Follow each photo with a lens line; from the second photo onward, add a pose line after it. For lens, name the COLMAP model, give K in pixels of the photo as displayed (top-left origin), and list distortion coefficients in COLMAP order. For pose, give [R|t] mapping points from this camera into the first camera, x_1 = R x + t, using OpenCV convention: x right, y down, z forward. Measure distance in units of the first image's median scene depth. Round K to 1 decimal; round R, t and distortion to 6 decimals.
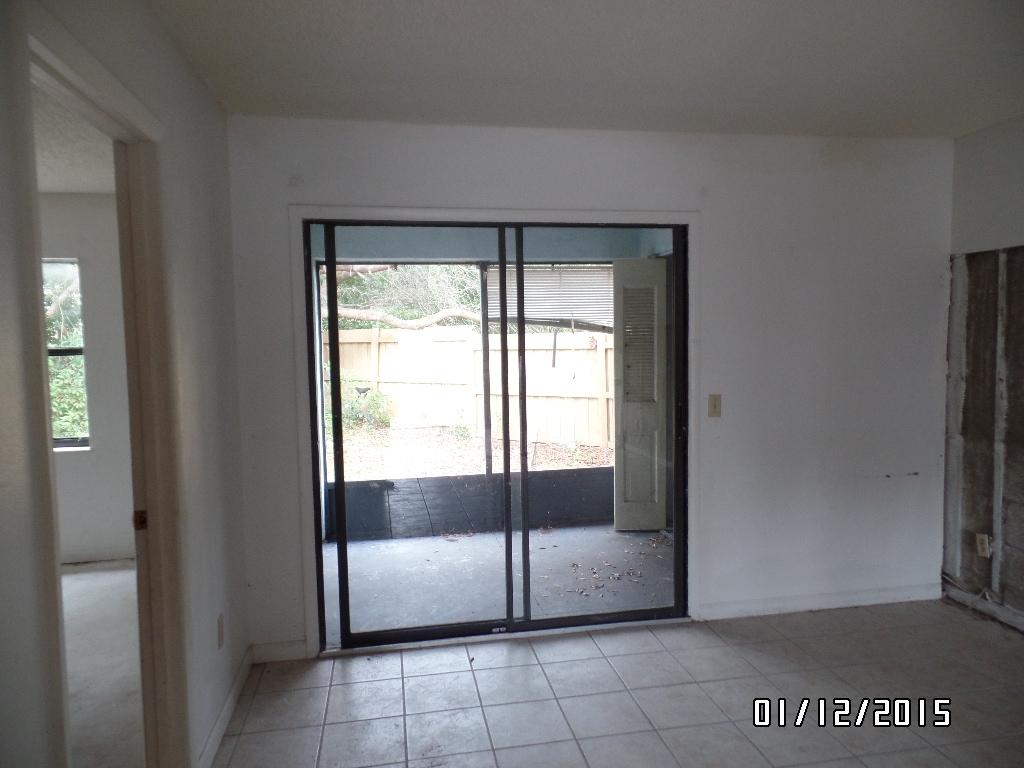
lens RADIAL K [[696.6, 0, 511.3], [0, 696.6, 387.6], [0, 0, 1]] dist [0.009186, -0.009211]
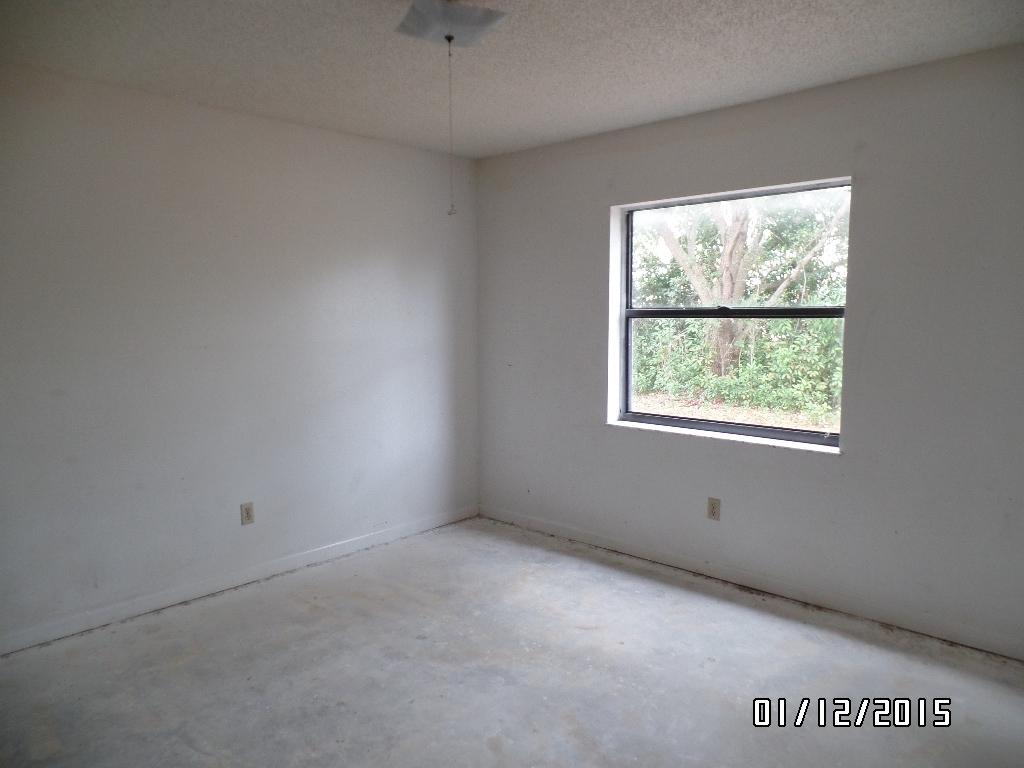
lens RADIAL K [[696.6, 0, 510.9], [0, 696.6, 385.2], [0, 0, 1]] dist [0.009186, -0.009211]
pose [[0.576405, 0.101923, -0.810783, -0.095420], [-0.067874, 0.994734, 0.076794, -0.003998], [0.814341, 0.010767, 0.580287, 0.132914]]
